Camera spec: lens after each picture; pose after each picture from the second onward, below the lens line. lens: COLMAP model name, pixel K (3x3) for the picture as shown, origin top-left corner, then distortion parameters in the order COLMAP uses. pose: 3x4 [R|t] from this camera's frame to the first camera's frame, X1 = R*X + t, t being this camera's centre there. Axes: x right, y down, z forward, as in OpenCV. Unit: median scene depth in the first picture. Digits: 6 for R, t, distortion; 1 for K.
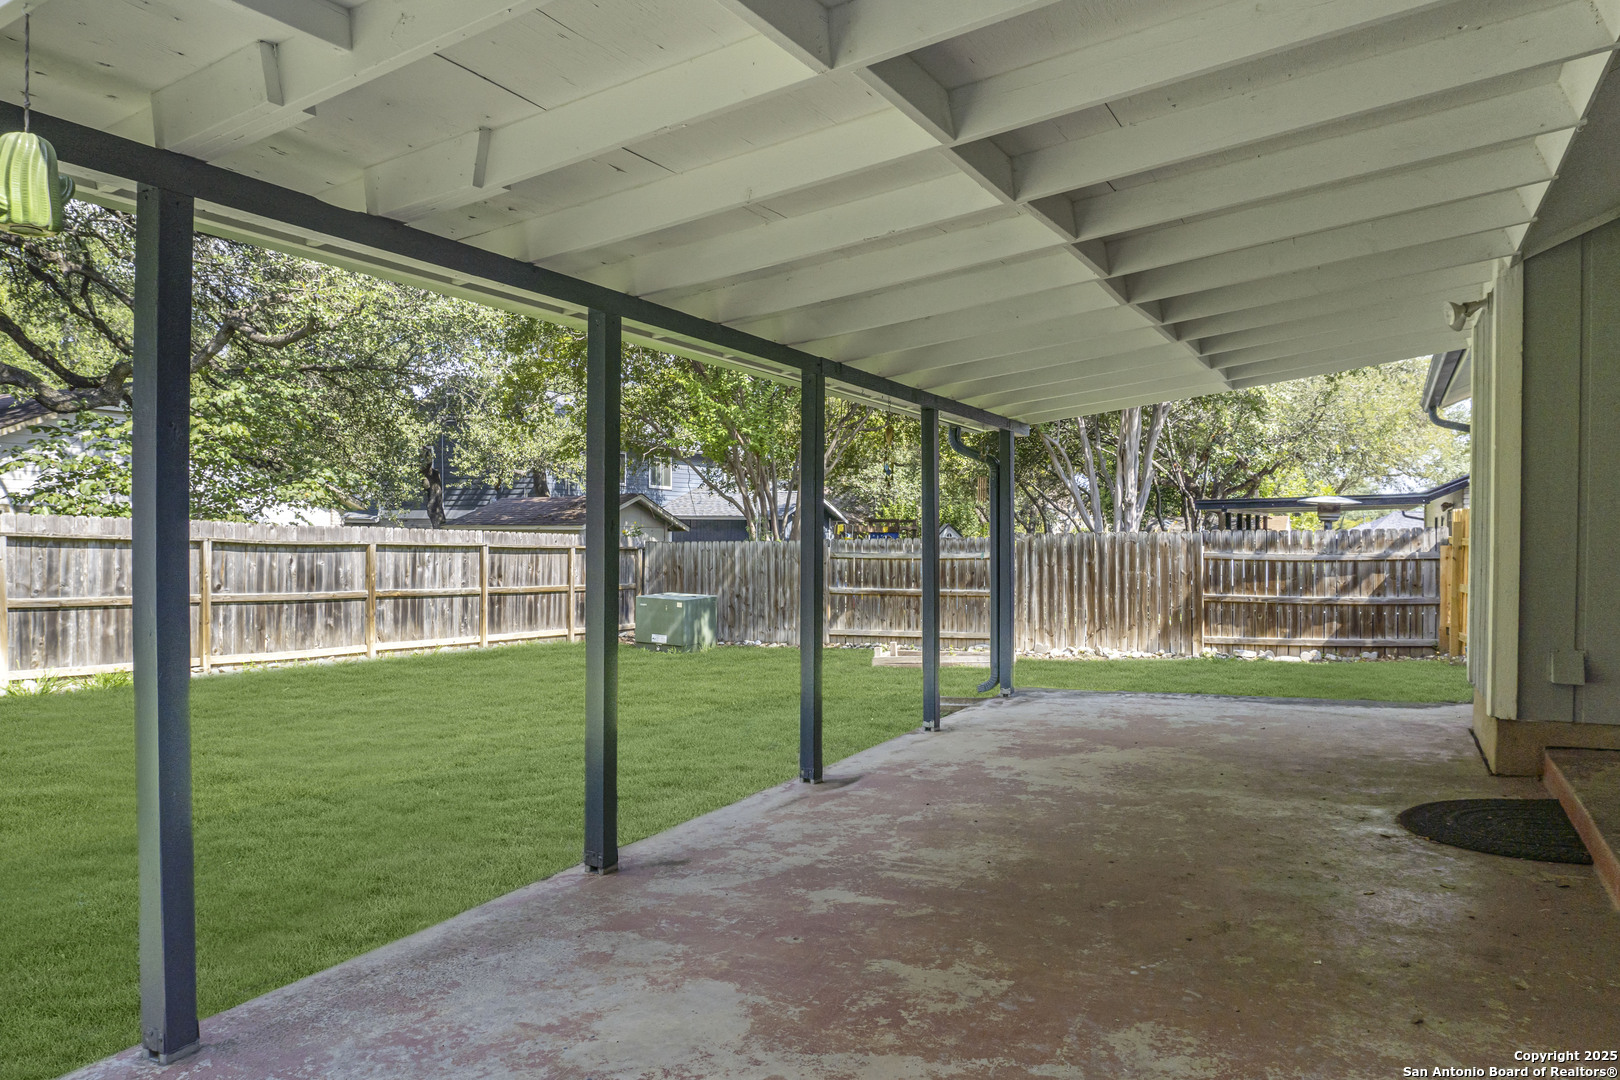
lens RADIAL K [[1102.9, 0, 810.0], [0, 1102.9, 540.0], [0, 0, 1]] dist [-0.041182, 0.001246]
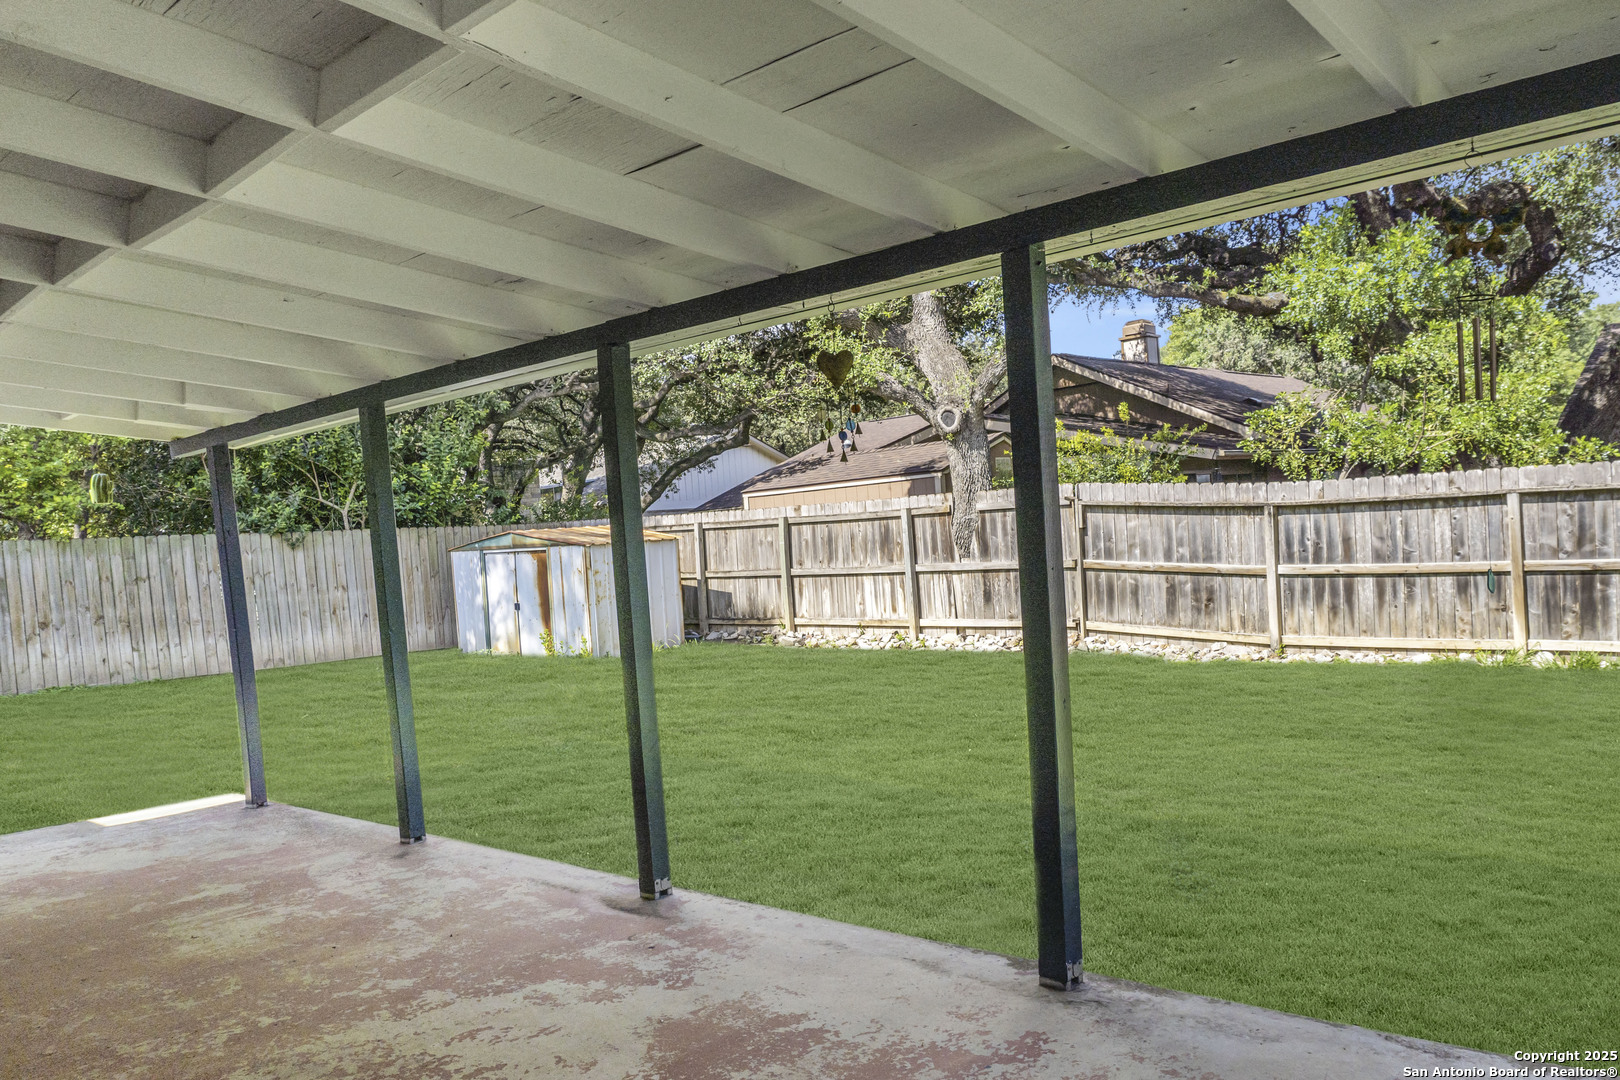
lens RADIAL K [[1184.1, 0, 808.9], [0, 1184.1, 574.5], [0, 0, 1]] dist [-0.012628, -0.003767]
pose [[-0.242426, 0.048809, -0.968941, 0.813060], [0.070911, 0.996954, 0.032479, -0.020488], [0.967575, -0.060835, -0.245149, 1.421355]]
